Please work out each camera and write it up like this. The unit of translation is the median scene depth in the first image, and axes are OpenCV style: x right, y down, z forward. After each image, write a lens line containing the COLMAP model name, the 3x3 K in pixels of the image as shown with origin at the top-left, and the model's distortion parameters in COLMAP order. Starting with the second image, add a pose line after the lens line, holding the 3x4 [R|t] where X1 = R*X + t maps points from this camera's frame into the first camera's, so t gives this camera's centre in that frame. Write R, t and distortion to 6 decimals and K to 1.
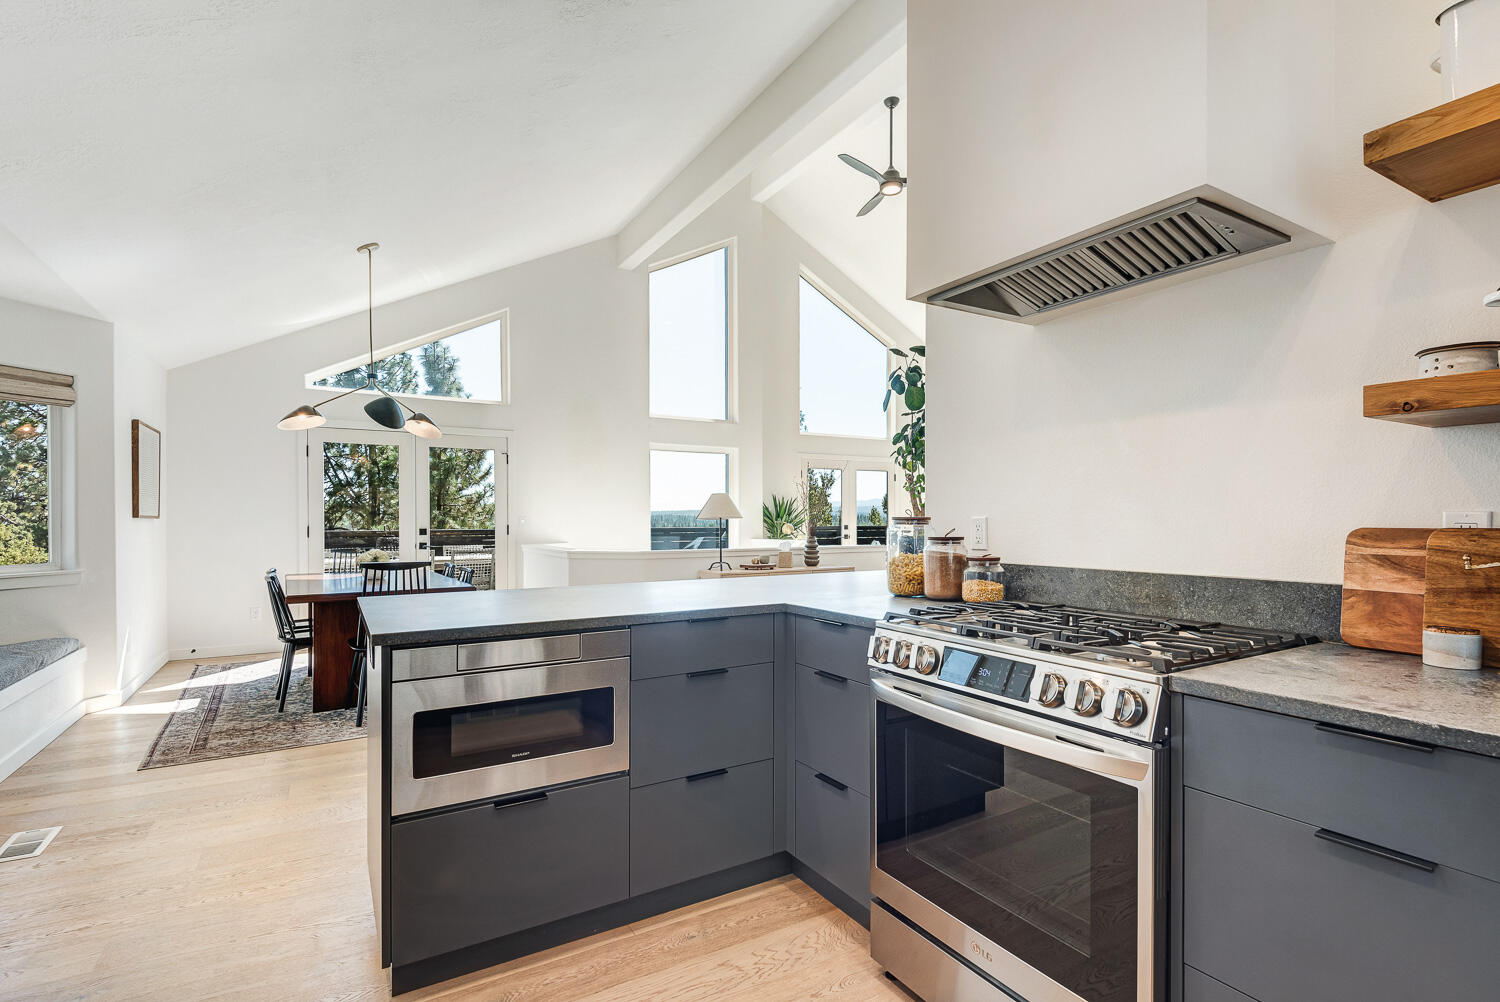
lens RADIAL K [[696.6, 0, 756.7], [0, 696.6, 531.4], [0, 0, 1]] dist [0.018393, -0.007827]
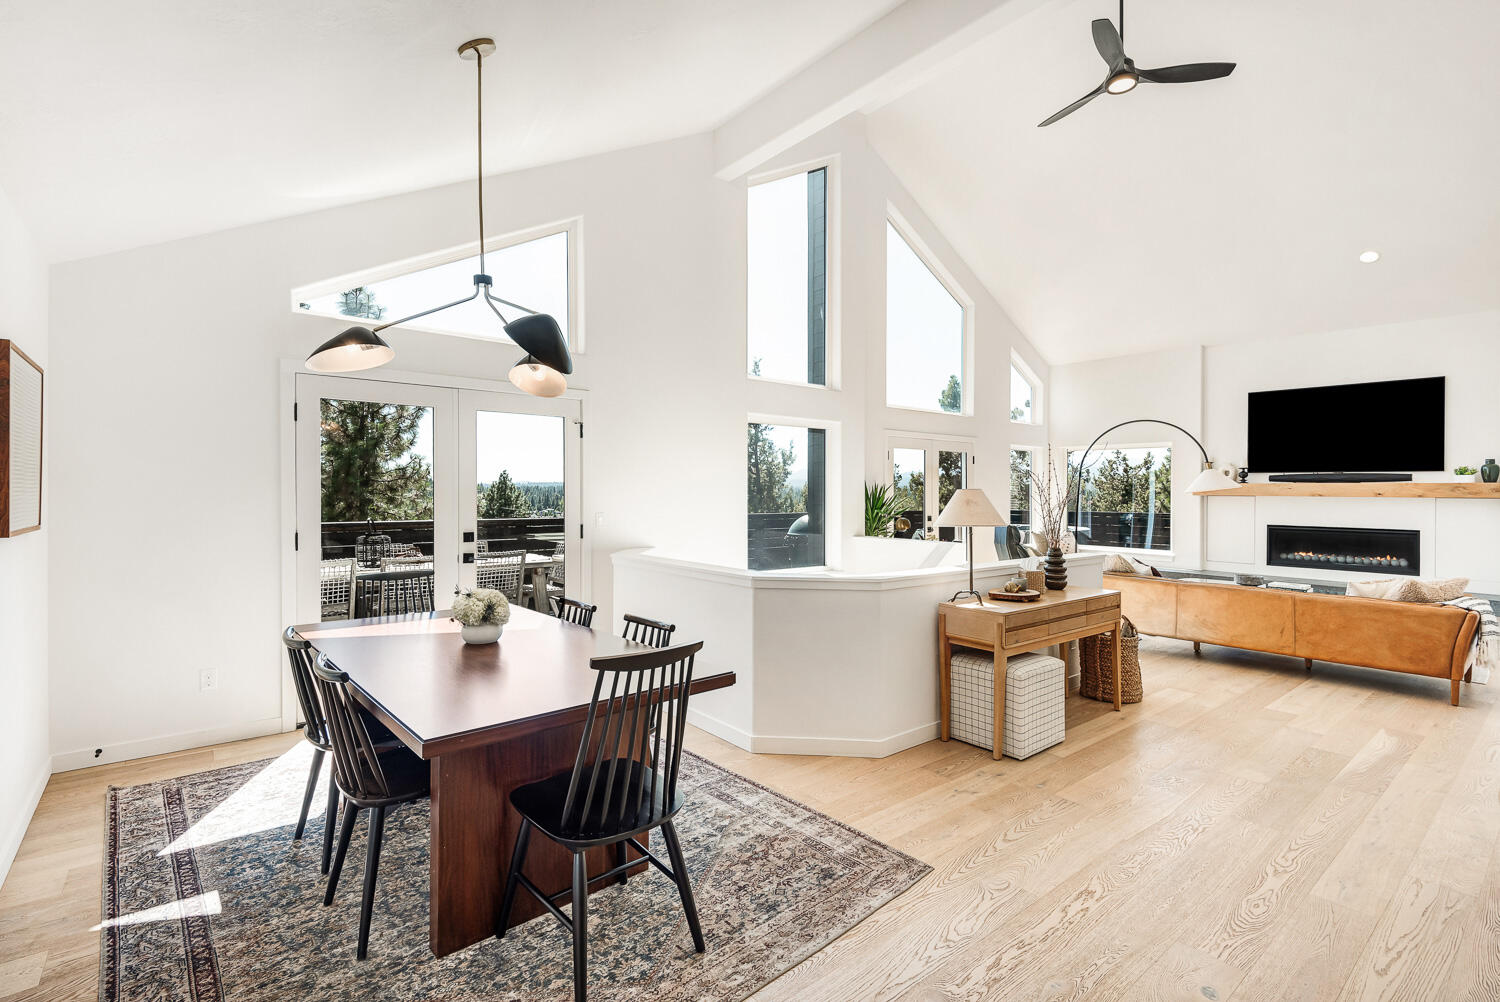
lens RADIAL K [[696.6, 0, 748.3], [0, 696.6, 492.2], [0, 0, 1]] dist [0.018393, -0.007827]
pose [[0.990107, 0.009542, 0.139988, -0.415292], [-0.007141, 0.999819, -0.017644, -0.043663], [-0.140131, 0.016470, 0.989996, 0.415724]]
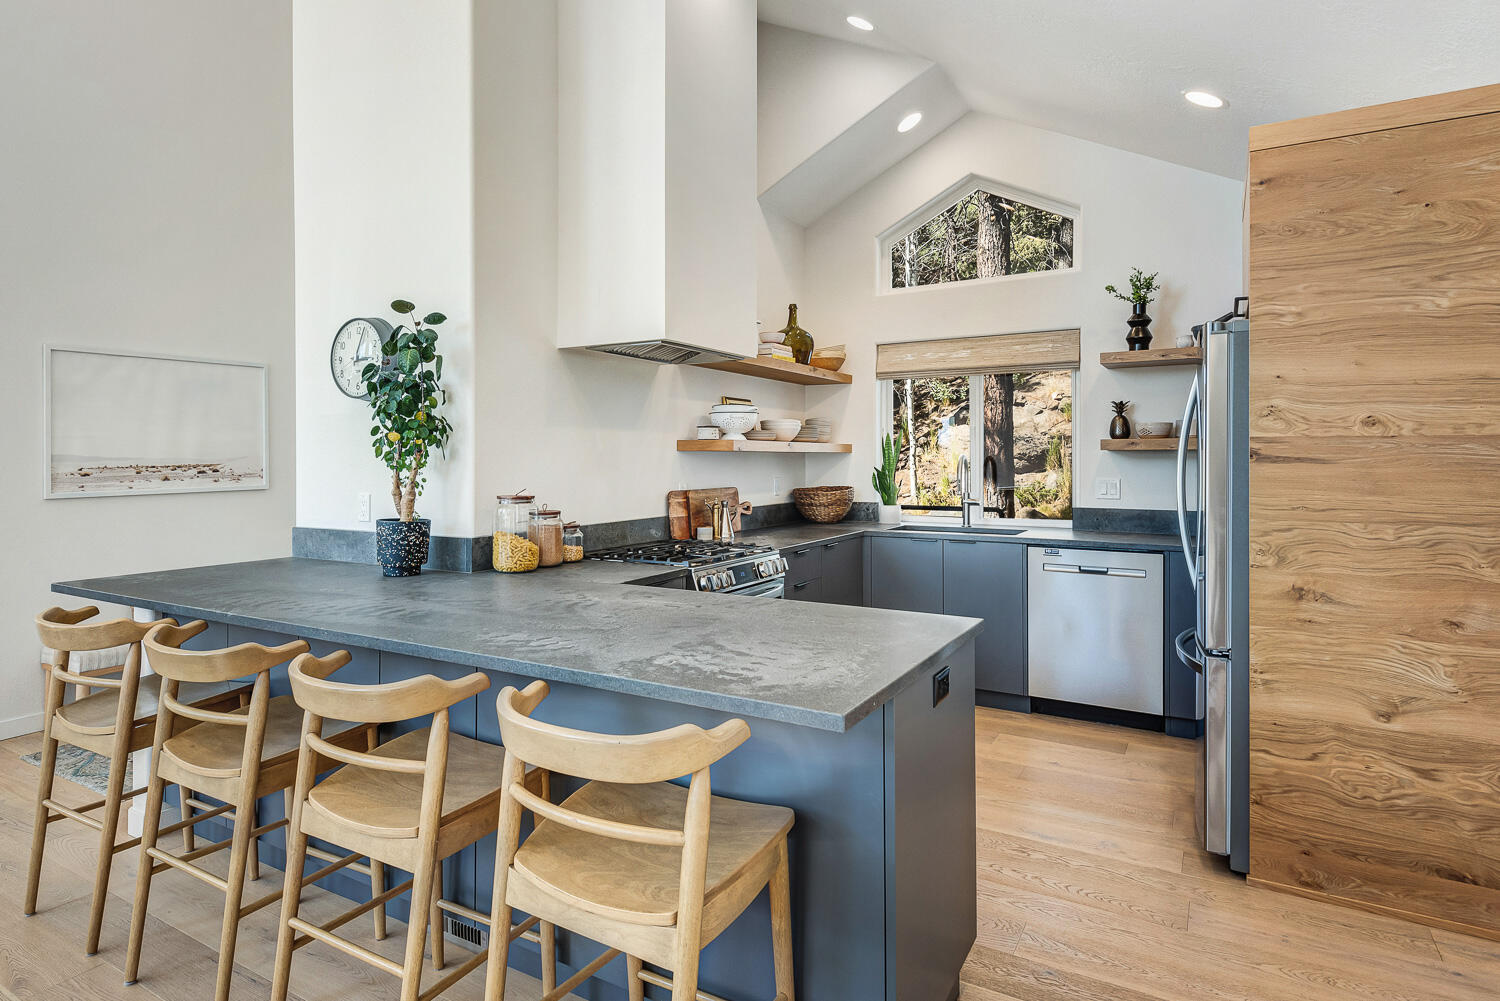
lens RADIAL K [[834.7, 0, 678.1], [0, 834.7, 462.1], [0, 0, 1]] dist [0.023156, -0.007854]
pose [[-0.433219, -0.000748, 0.901288, -0.488791], [0.022392, 0.999682, 0.011593, -0.039207], [-0.901010, 0.025204, -0.433065, 0.641130]]
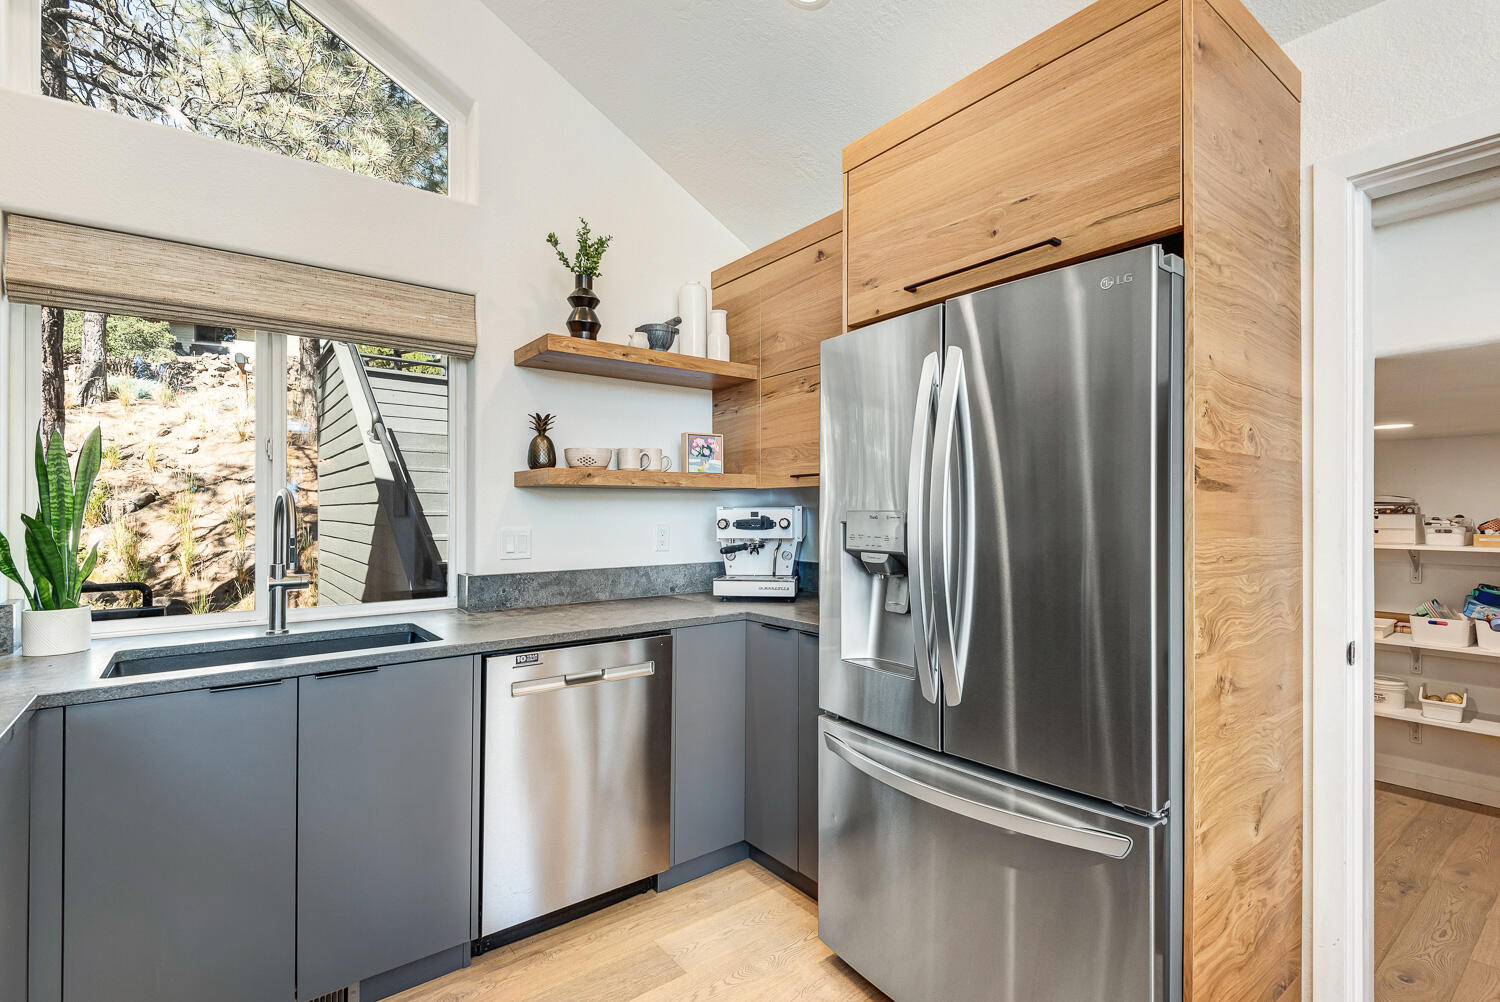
lens RADIAL K [[696.6, 0, 742.9], [0, 696.6, 503.8], [0, 0, 1]] dist [0.018393, -0.007827]
pose [[-0.994470, 0.007445, -0.104756, 0.018056], [0.006224, 0.999909, 0.011975, -0.023396], [0.104836, 0.011257, -0.994426, 0.349826]]
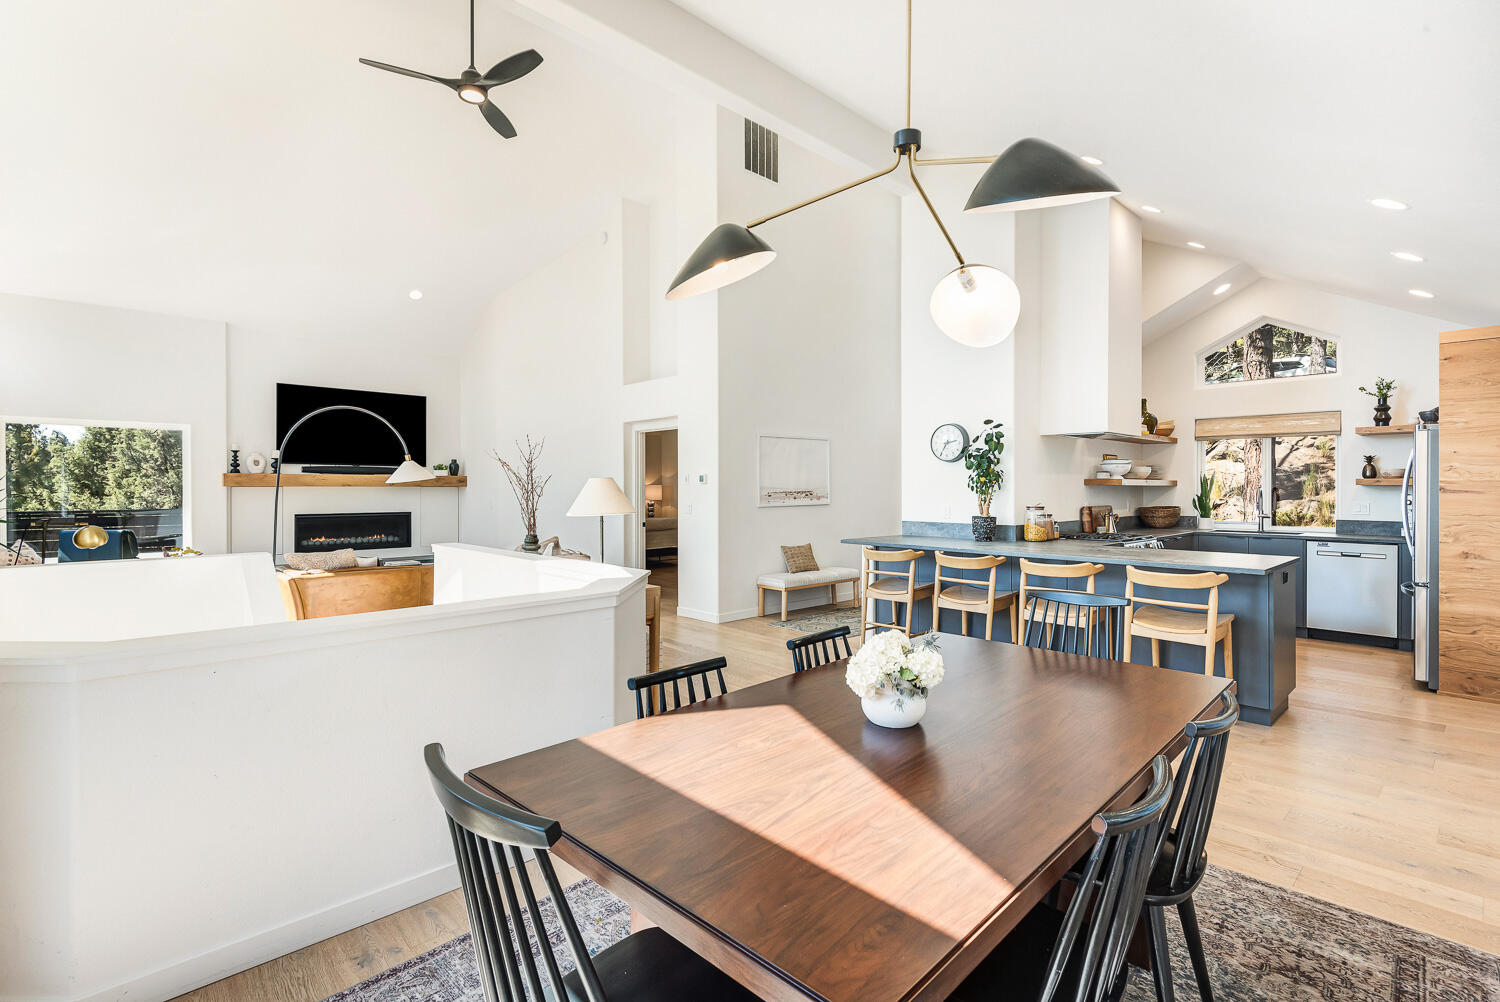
lens RADIAL K [[696.6, 0, 757.3], [0, 696.6, 485.4], [0, 0, 1]] dist [0.018393, -0.007827]
pose [[-0.207588, 0.003788, 0.978209, -0.873890], [0.020425, 0.999791, 0.000463, -0.052767], [-0.978003, 0.020076, -0.207622, 1.140617]]
